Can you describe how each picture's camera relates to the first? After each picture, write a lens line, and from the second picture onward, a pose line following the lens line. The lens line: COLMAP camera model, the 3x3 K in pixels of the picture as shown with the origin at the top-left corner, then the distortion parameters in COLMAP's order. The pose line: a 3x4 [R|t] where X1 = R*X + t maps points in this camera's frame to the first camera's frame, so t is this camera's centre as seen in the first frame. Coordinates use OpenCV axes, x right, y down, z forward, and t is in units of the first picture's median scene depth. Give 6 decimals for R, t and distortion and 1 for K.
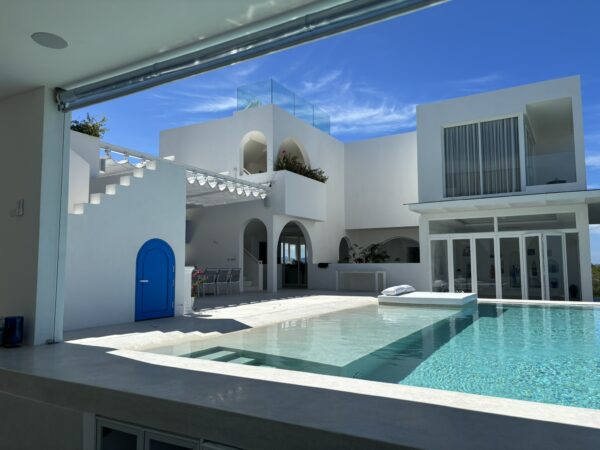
lens RADIAL K [[455.5, 0, 300.0], [0, 455.5, 225.0], [0, 0, 1]] dist [0.005229, 0.000929]
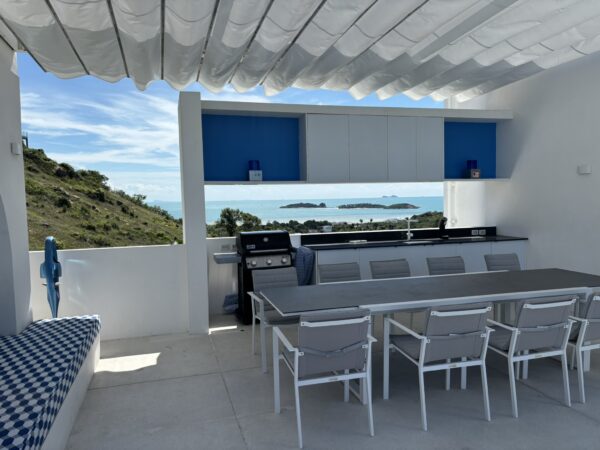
lens RADIAL K [[455.5, 0, 300.0], [0, 455.5, 225.0], [0, 0, 1]] dist [0.005229, 0.000929]
pose [[0.725440, 0.025445, -0.687815, -0.107016], [0.077893, 0.989862, 0.118773, 0.020789], [0.683864, -0.139738, 0.716103, 0.628845]]
